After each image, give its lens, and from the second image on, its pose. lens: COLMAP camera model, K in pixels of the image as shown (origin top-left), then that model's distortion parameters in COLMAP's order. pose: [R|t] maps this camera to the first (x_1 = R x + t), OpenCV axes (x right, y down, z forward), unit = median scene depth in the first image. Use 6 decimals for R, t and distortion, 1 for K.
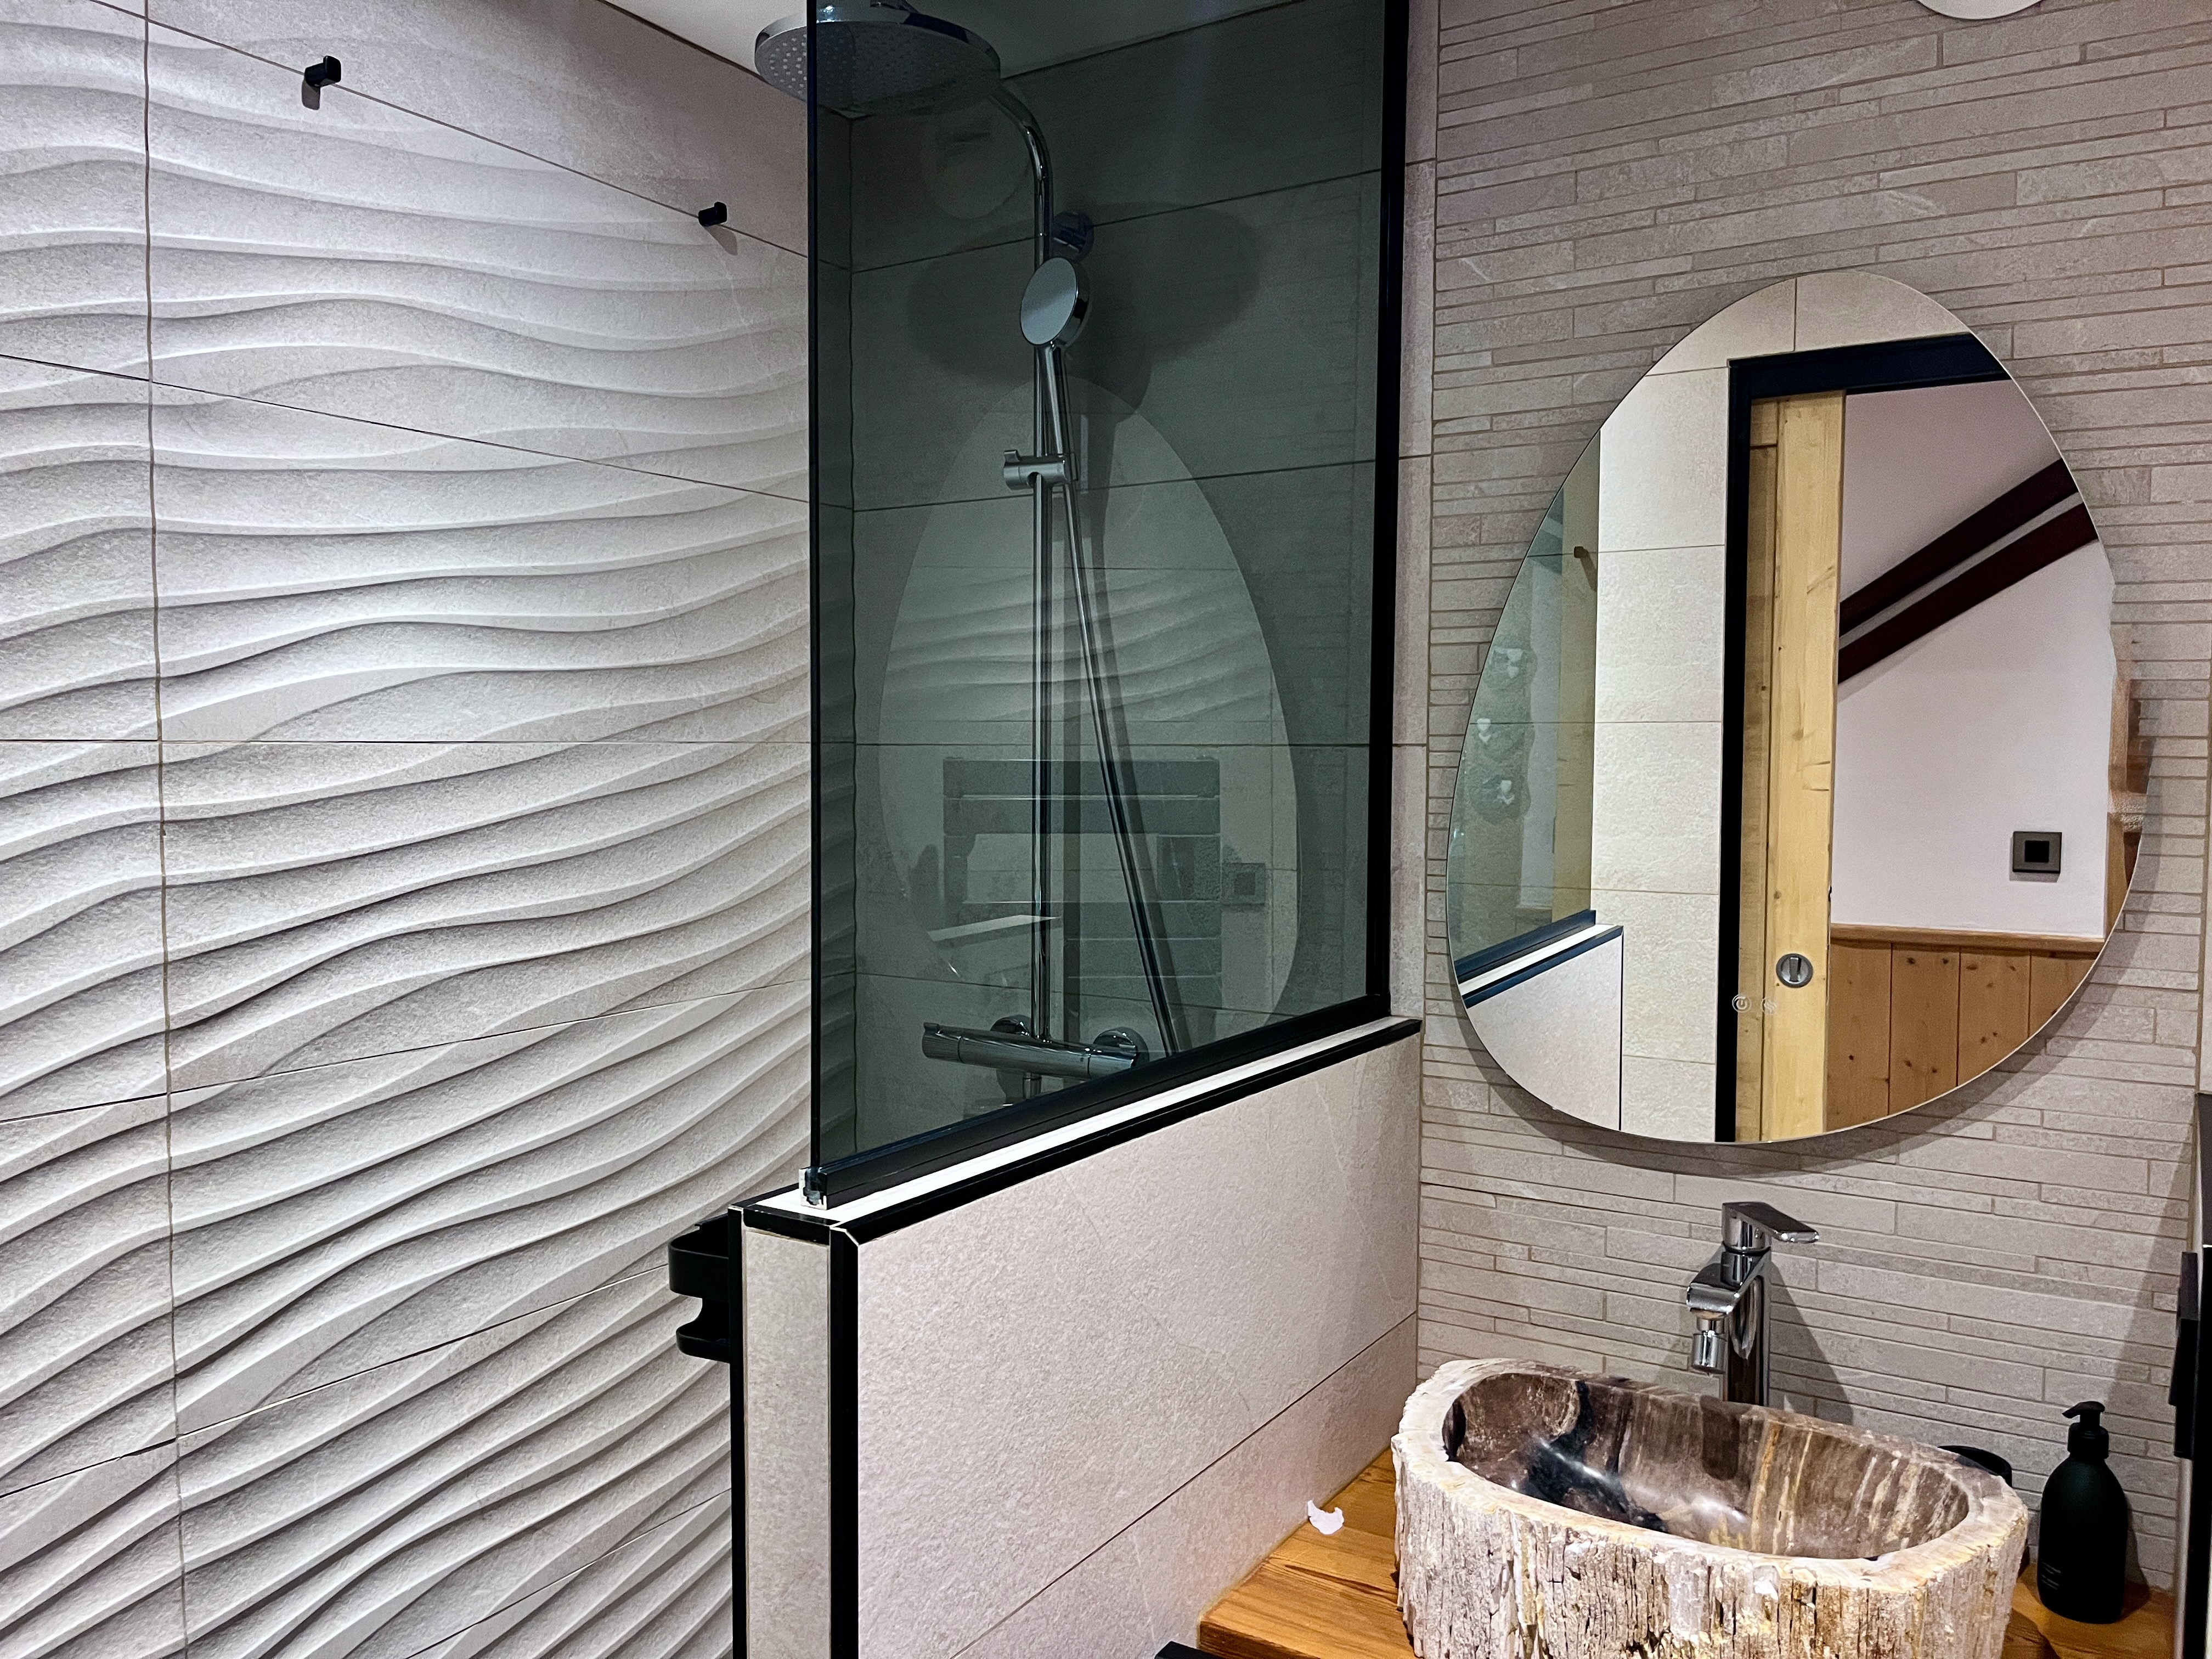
lens RADIAL K [[1633.9, 0, 1106.0], [0, 1633.9, 829.5], [0, 0, 1]] dist [0.180303, -0.206053]
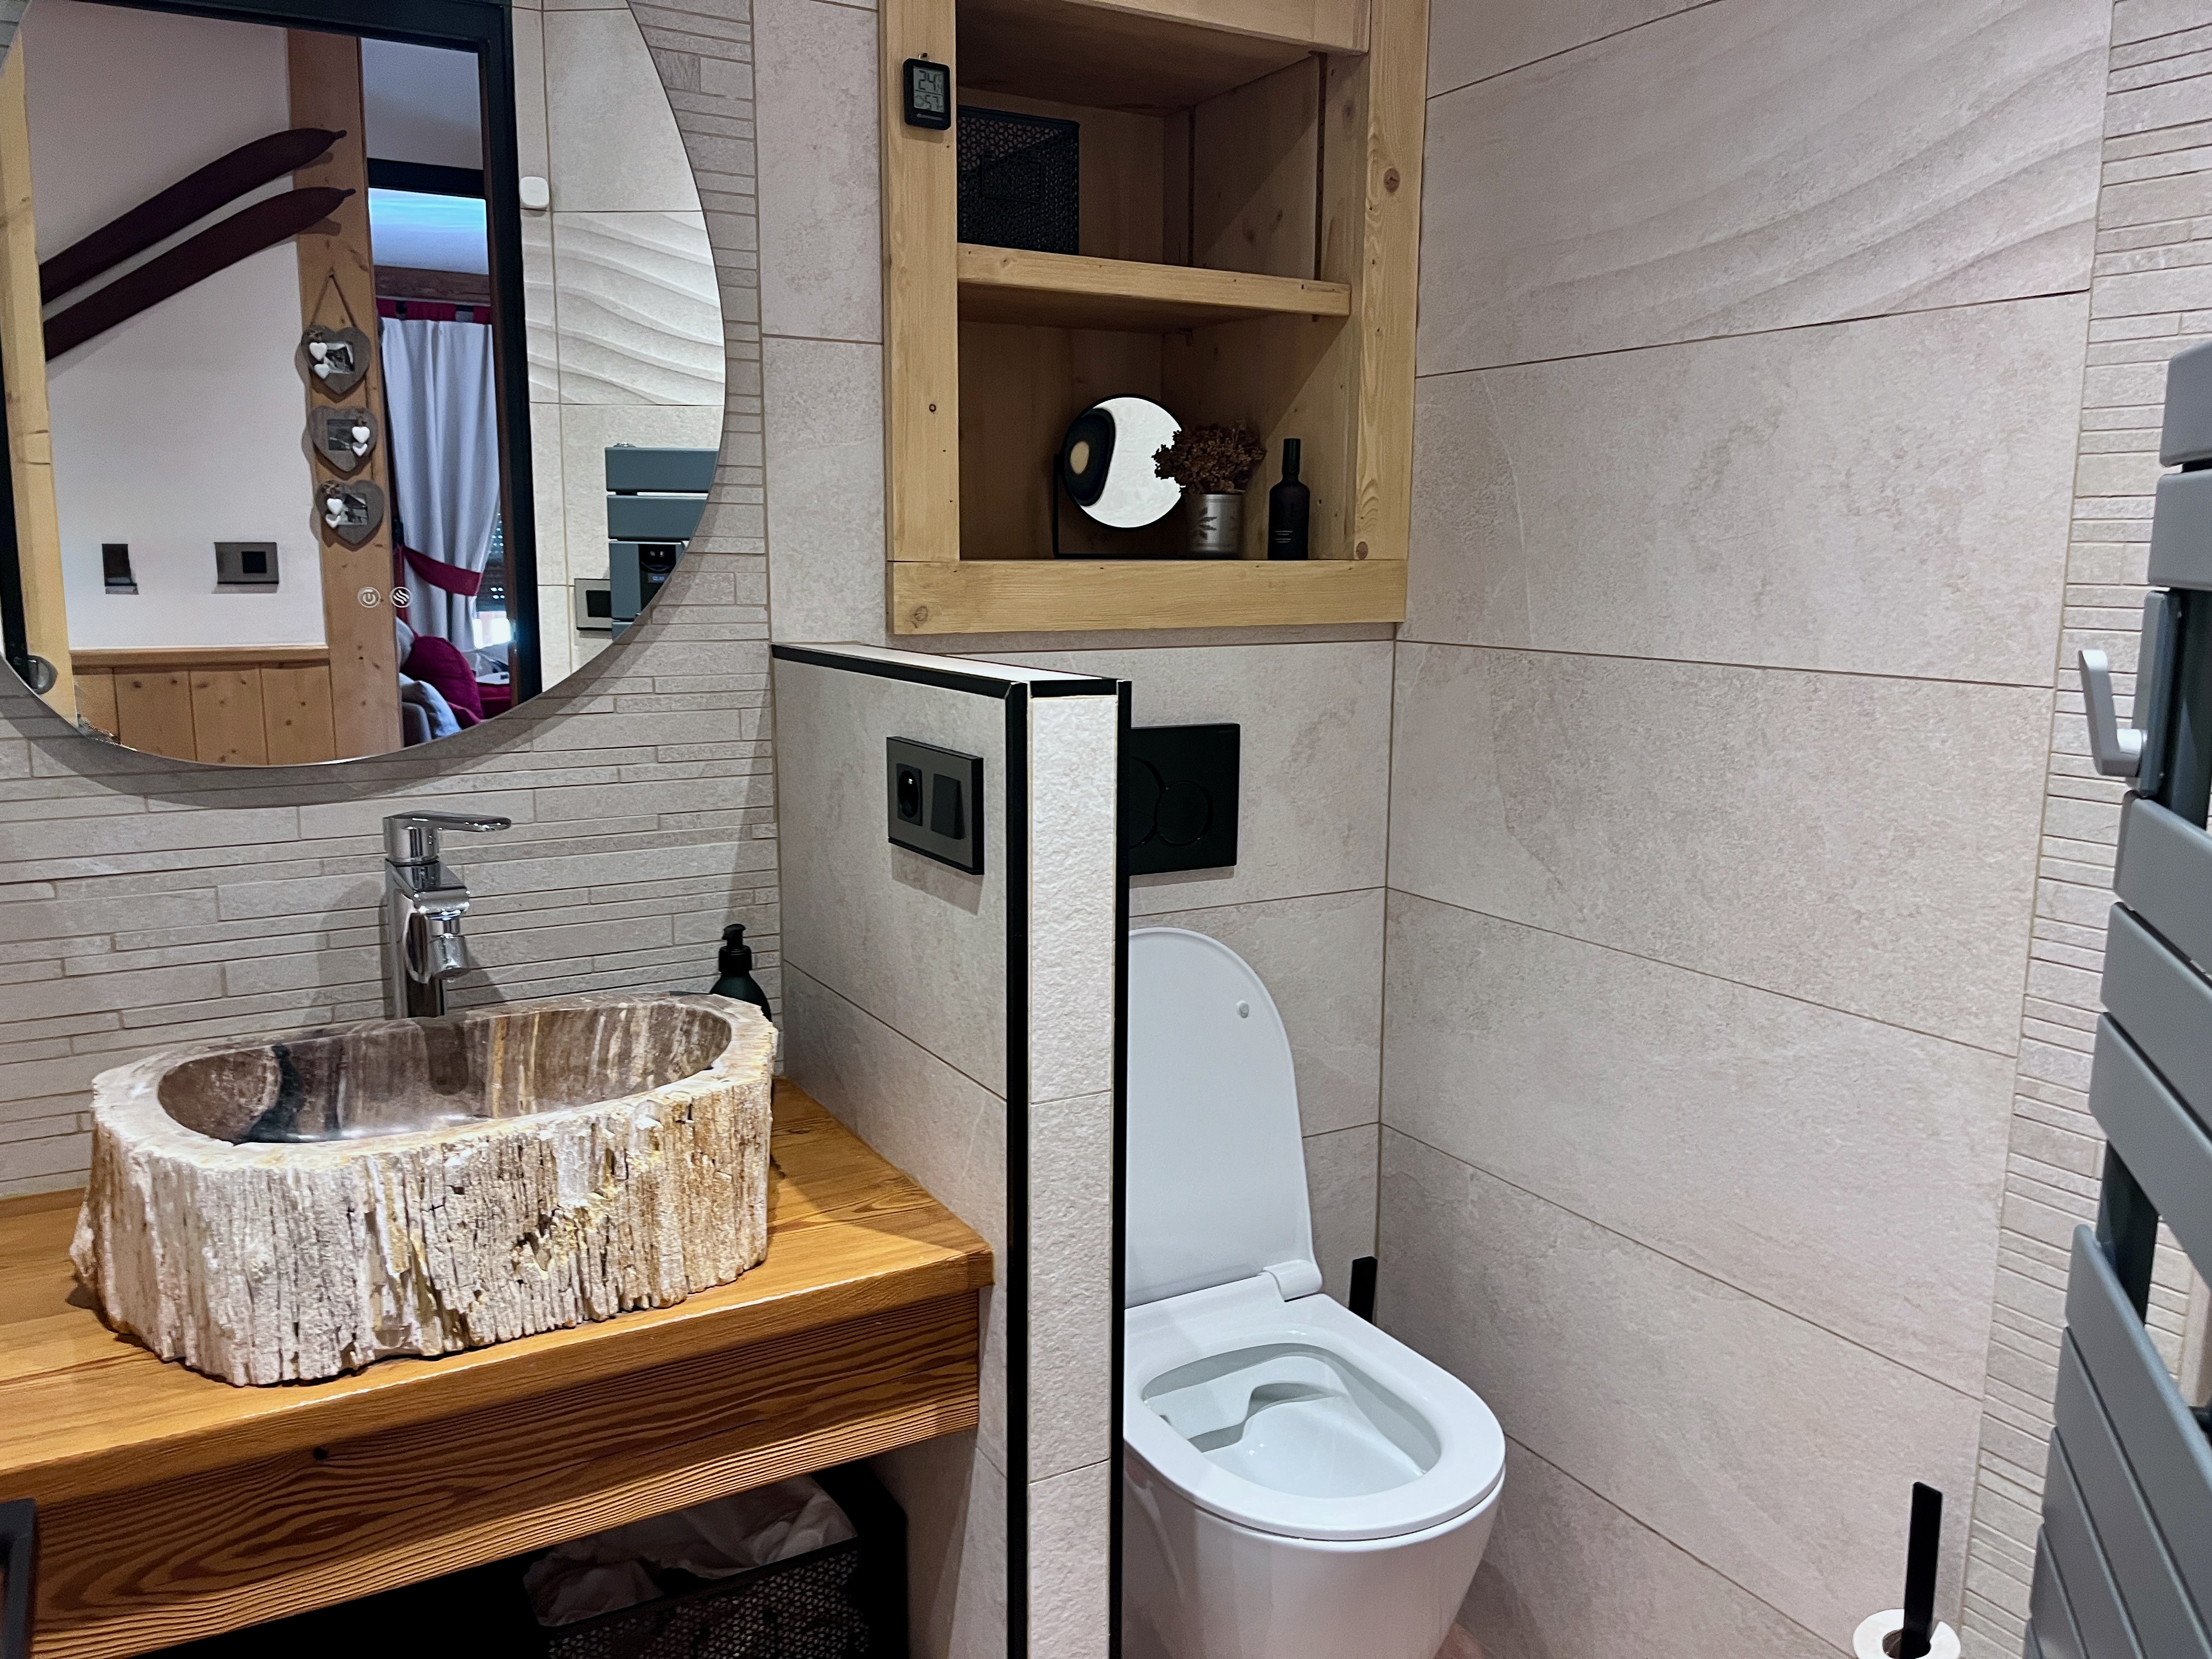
lens RADIAL K [[1668.5, 0, 1106.0], [0, 1668.5, 829.5], [0, 0, 1]] dist [0.043896, -0.069570]
pose [[0.461844, -0.135334, 0.876576, -0.257176], [0.032693, 0.990217, 0.135654, 0.132881], [-0.886358, -0.033993, 0.461750, 0.274651]]
